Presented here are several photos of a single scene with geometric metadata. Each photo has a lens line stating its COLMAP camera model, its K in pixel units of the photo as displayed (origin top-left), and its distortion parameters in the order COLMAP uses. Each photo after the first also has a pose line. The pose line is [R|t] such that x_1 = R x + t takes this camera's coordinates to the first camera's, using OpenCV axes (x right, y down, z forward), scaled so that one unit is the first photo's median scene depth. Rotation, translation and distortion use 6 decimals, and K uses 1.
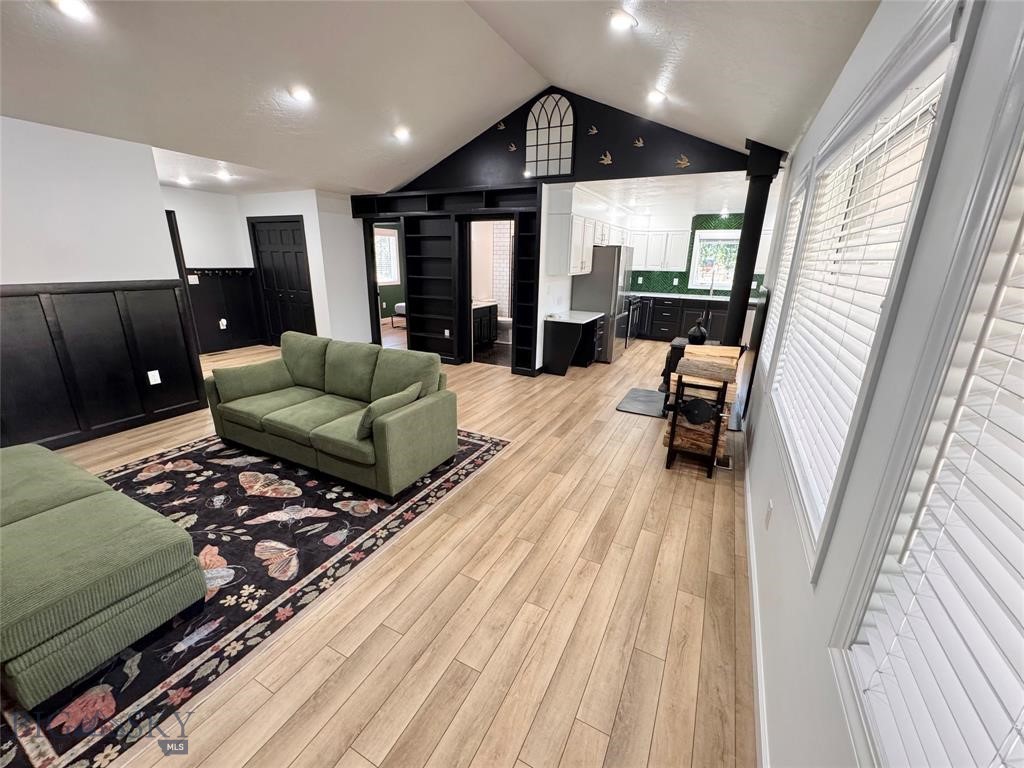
lens RADIAL K [[410.5, 0, 510.3], [0, 410.5, 381.8], [0, 0, 1]] dist [-0.002966, 0.000509]
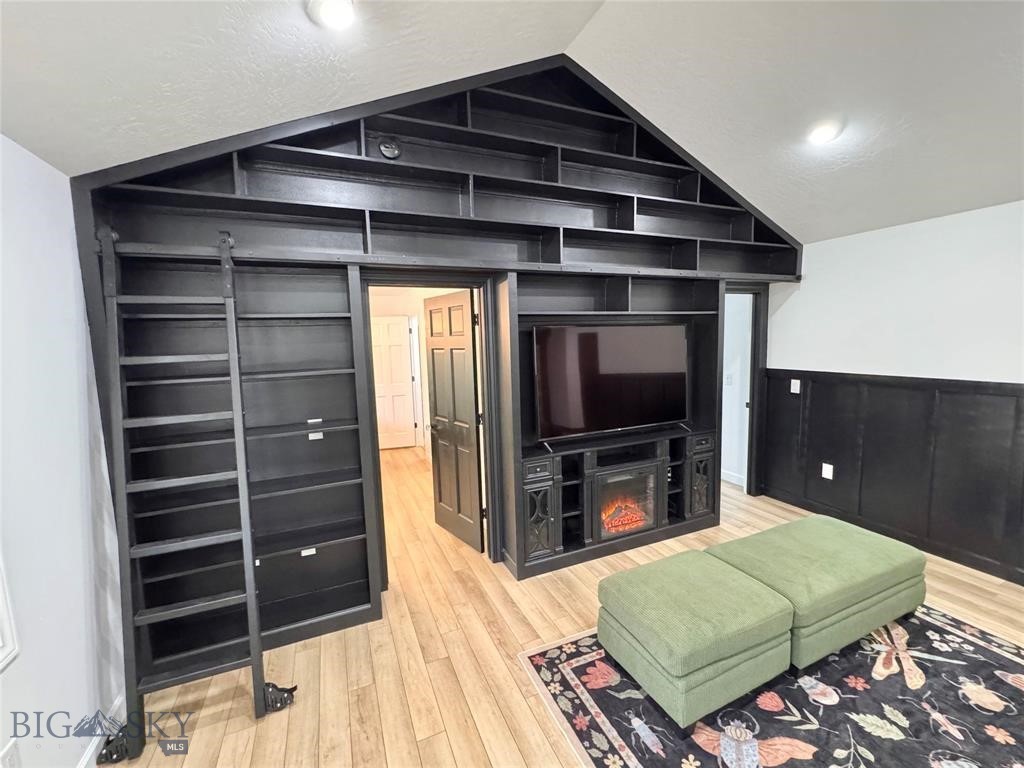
lens RADIAL K [[410.5, 0, 507.3], [0, 410.5, 387.3], [0, 0, 1]] dist [-0.002966, 0.000509]
pose [[-0.634050, 0.086292, -0.768462, 0.070402], [-0.203425, 0.940140, 0.273413, -0.189415], [0.746055, 0.329682, -0.578542, 0.528699]]
